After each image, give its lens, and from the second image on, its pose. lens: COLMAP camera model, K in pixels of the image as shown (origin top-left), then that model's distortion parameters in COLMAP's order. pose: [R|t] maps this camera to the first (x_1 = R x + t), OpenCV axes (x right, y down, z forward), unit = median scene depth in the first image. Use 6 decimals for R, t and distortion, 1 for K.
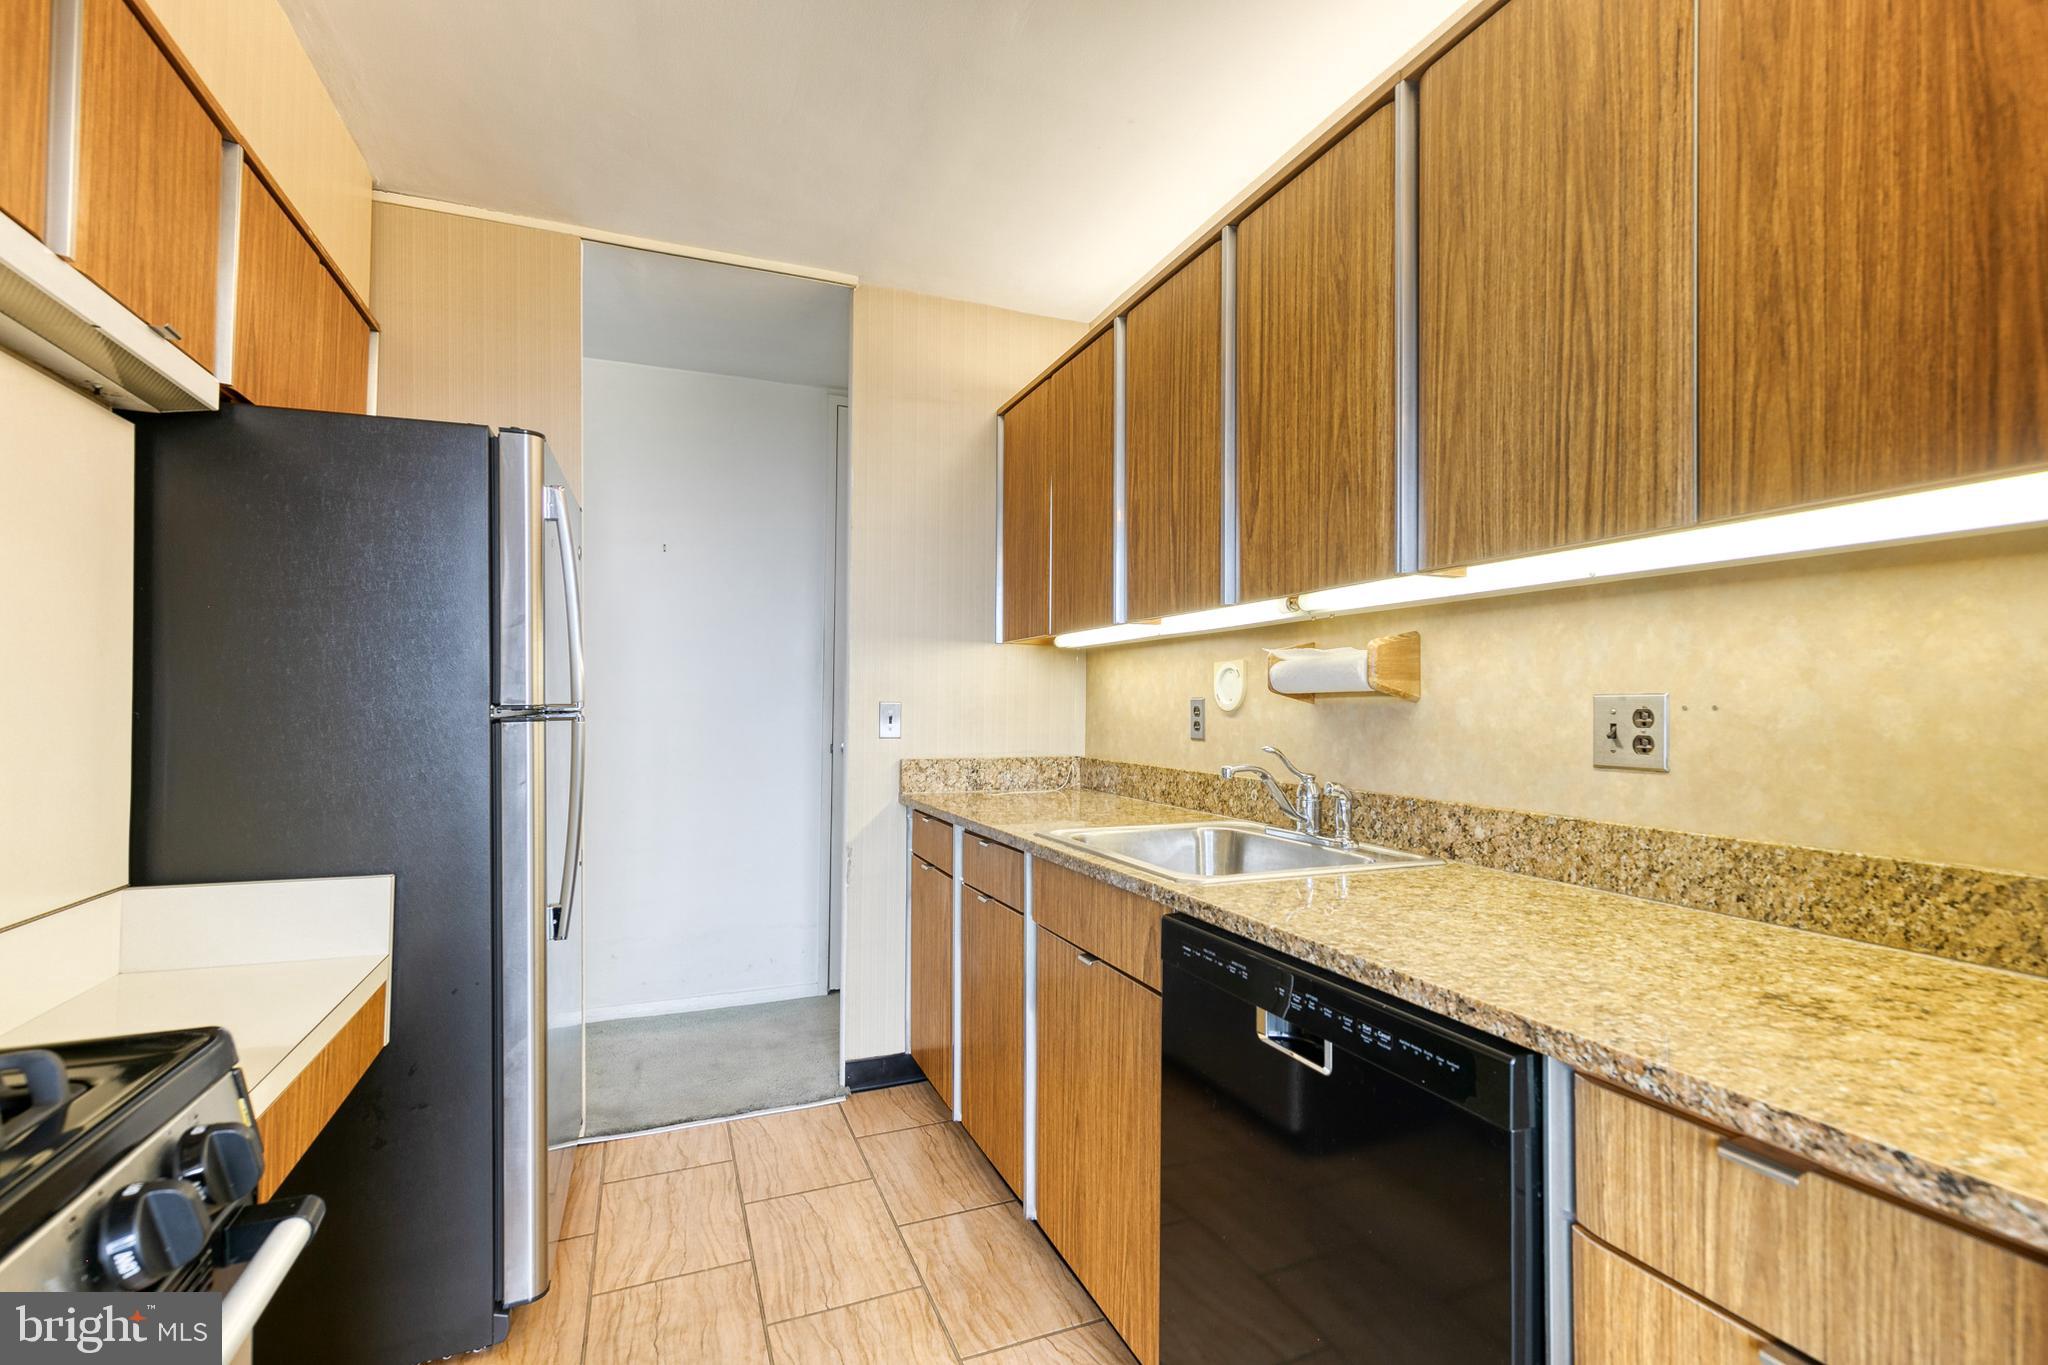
lens RADIAL K [[923.8, 0, 1039.3], [0, 923.8, 688.2], [0, 0, 1]] dist [0.009845, -0.001908]
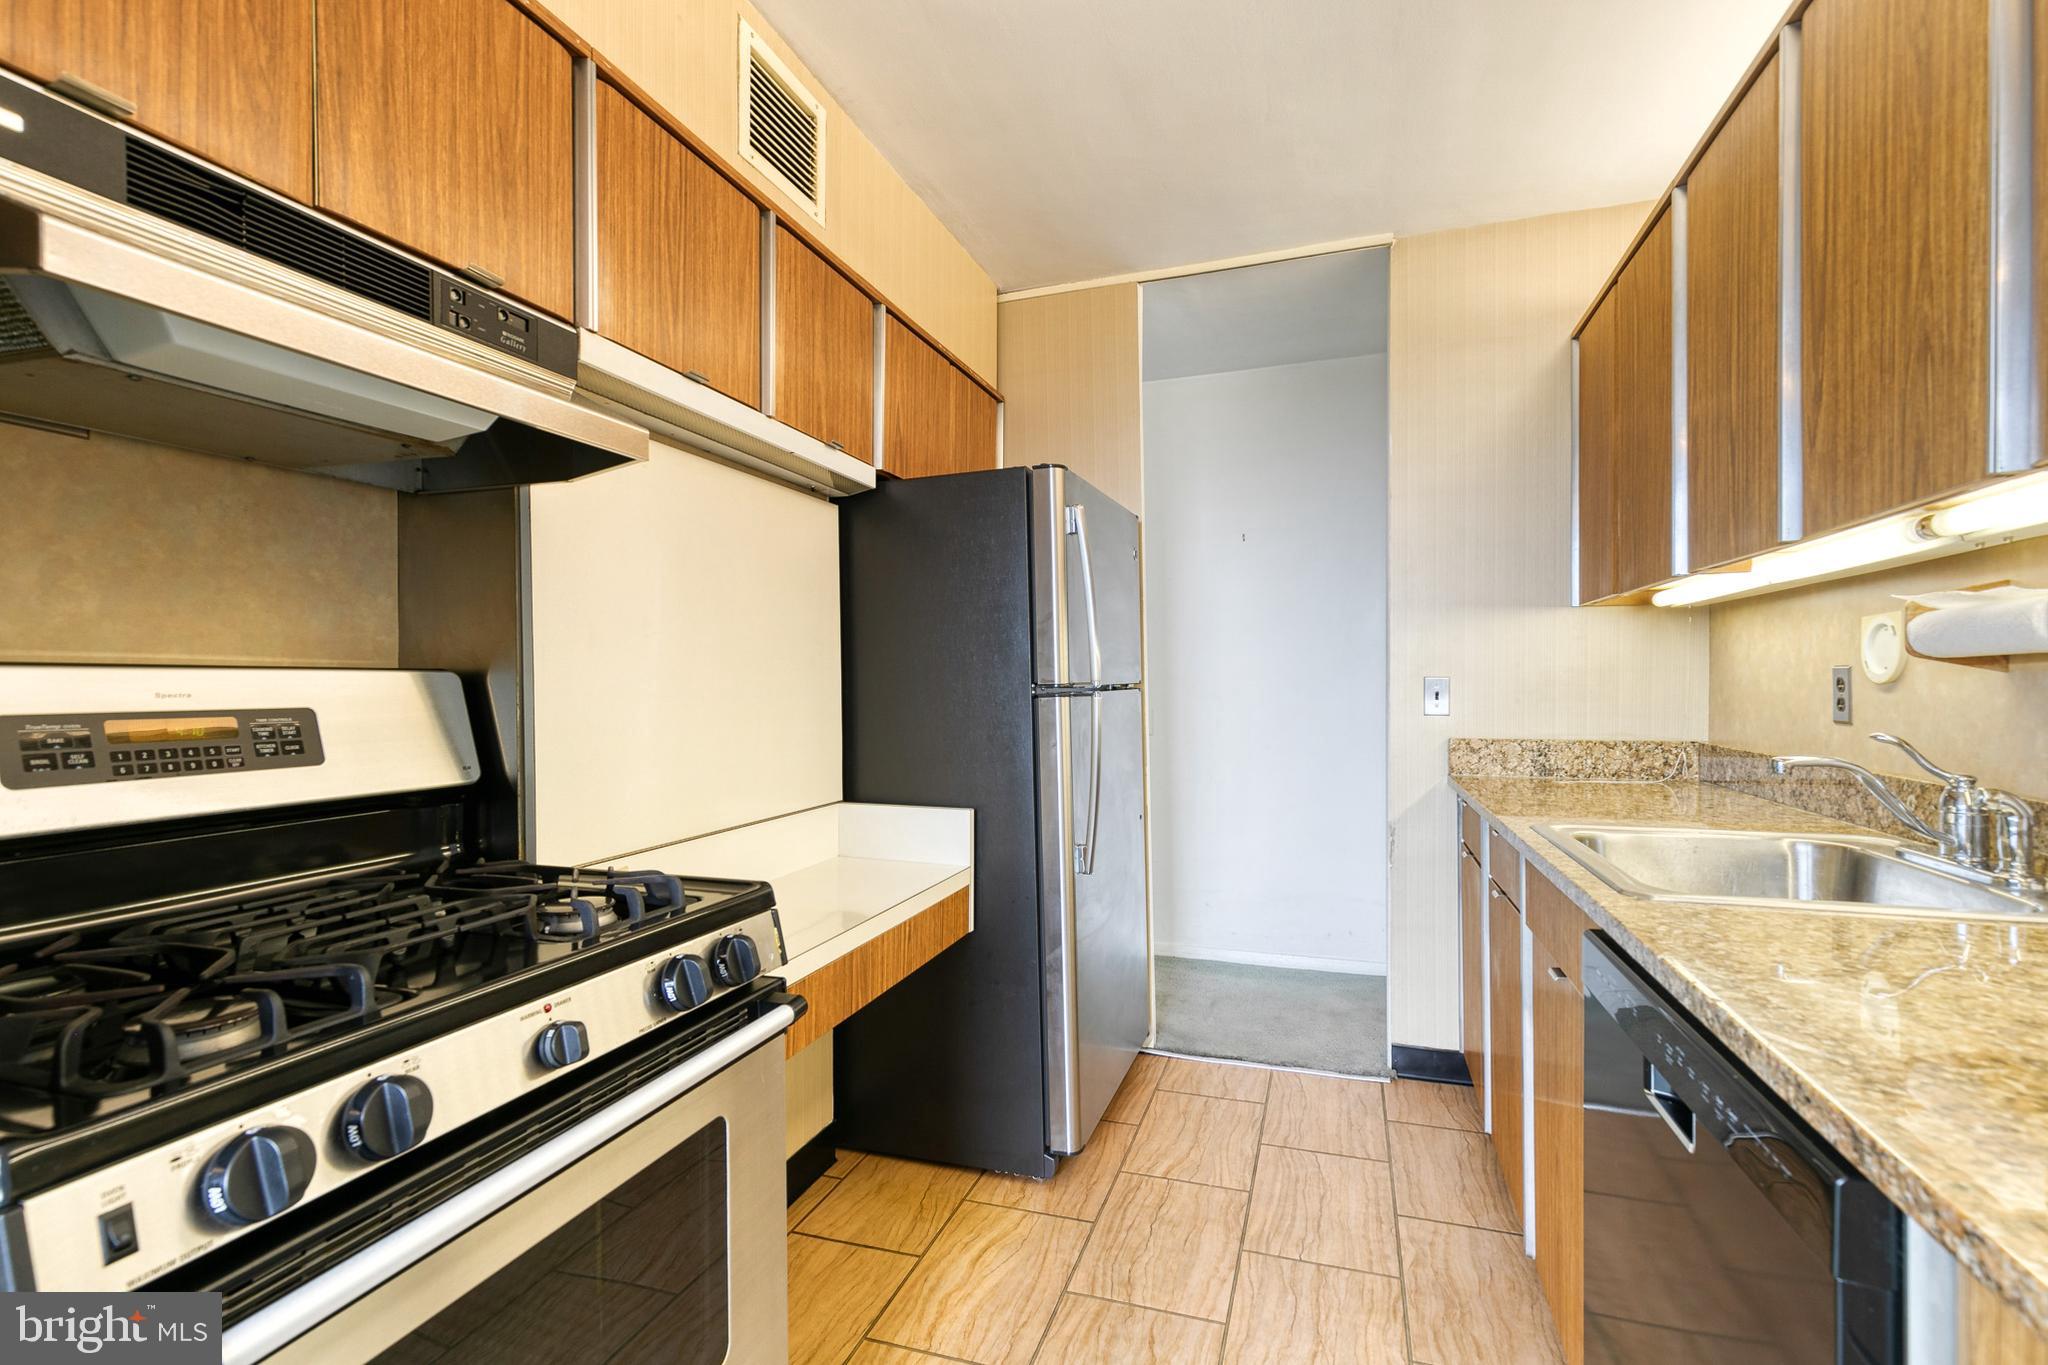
lens RADIAL K [[923.8, 0, 1039.3], [0, 923.8, 688.2], [0, 0, 1]] dist [0.009845, -0.001908]
pose [[0.756046, -0.005532, -0.654495, 0.254631], [0.022569, 0.999590, 0.017622, 0.001329], [0.654129, -0.028095, 0.755861, 0.039644]]
